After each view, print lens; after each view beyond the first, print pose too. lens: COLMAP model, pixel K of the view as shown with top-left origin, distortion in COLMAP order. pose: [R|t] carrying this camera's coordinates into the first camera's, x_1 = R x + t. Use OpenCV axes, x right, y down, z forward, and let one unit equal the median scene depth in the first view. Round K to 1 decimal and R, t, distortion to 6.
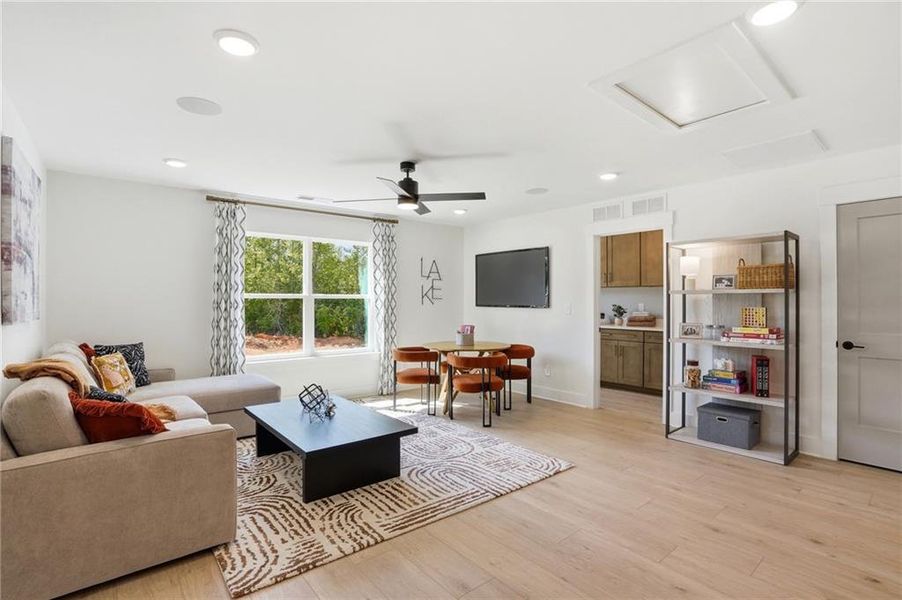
lens RADIAL K [[428.4, 0, 453.2], [0, 428.4, 301.0], [0, 0, 1]] dist [-0.002267, -0.000039]
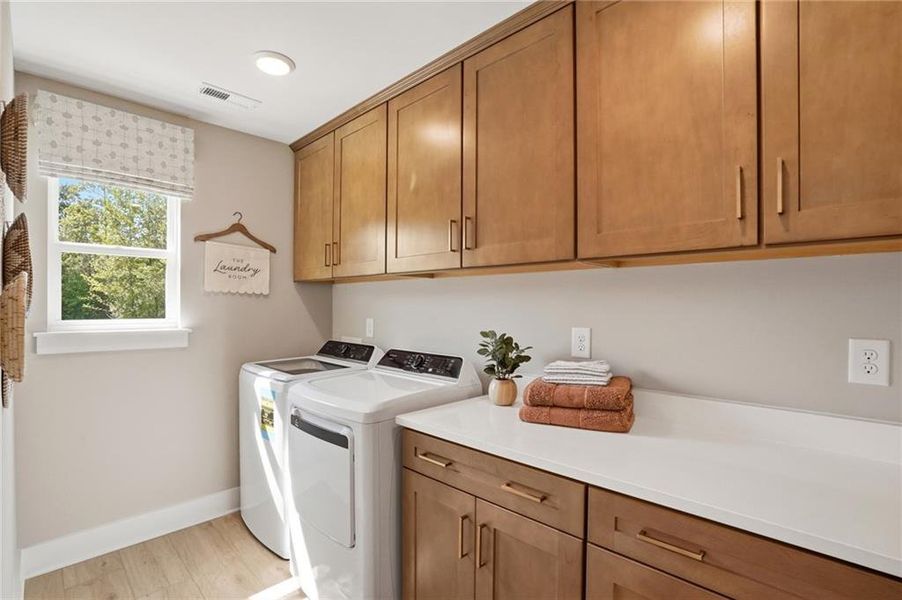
lens RADIAL K [[428.4, 0, 449.6], [0, 428.4, 301.6], [0, 0, 1]] dist [-0.002267, -0.000039]
pose [[0.995854, 0.003343, 0.090903, 0.328974], [-0.002420, 0.999944, -0.010265, -0.008084], [-0.090932, 0.010002, 0.995807, 0.730291]]
